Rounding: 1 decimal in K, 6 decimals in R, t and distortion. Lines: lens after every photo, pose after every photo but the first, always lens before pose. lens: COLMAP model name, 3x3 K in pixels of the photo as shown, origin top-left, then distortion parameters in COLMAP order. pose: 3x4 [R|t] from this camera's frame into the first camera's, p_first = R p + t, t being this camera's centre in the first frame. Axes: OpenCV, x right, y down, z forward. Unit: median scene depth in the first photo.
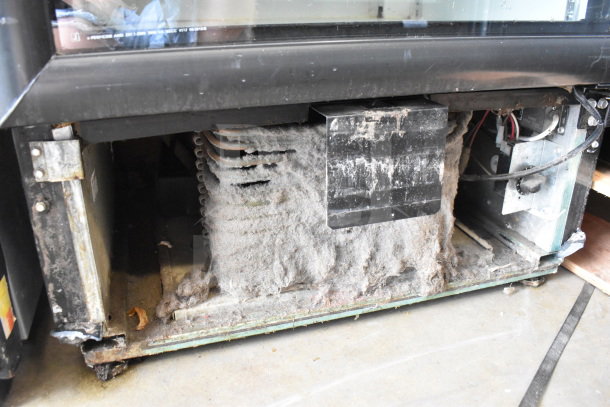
lens RADIAL K [[518.6, 0, 305.0], [0, 518.6, 203.5], [0, 0, 1]] dist [-0.075588, 0.003119]
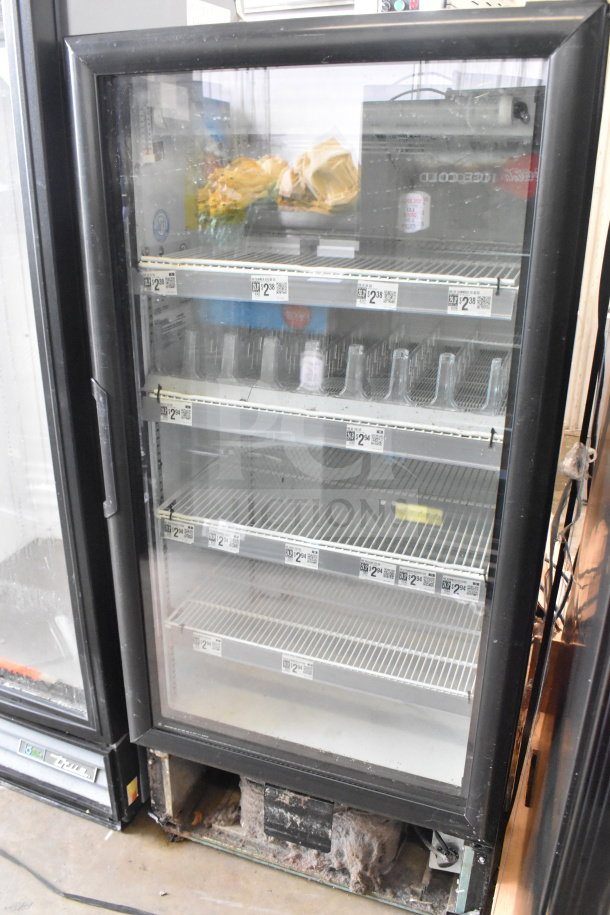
lens RADIAL K [[777.8, 0, 305.0], [0, 777.8, 457.5], [0, 0, 1]] dist [-0.075588, 0.003119]
pose [[0.781010, 0.239246, -0.576874, 1.402437], [-0.265412, 0.963298, 0.040175, -1.385081], [0.565313, 0.121732, 0.815844, -1.303774]]
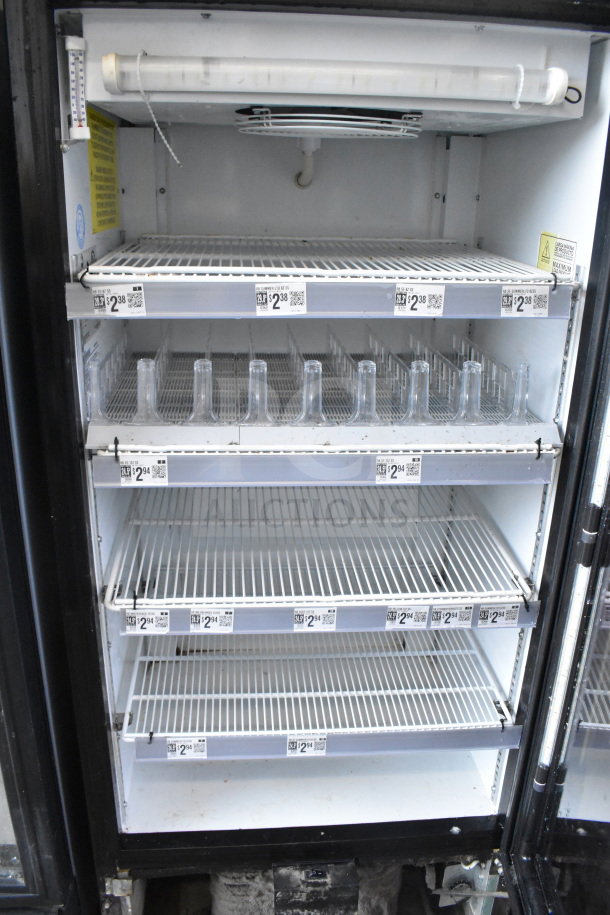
lens RADIAL K [[745.8, 0, 305.0], [0, 745.8, 457.5], [0, 0, 1]] dist [-0.070374, 0.002395]
pose [[0.972822, 0.107913, -0.204871, 0.421994], [-0.118733, 0.992069, -0.041240, -1.323628], [0.198796, 0.064444, 0.977920, -1.219665]]
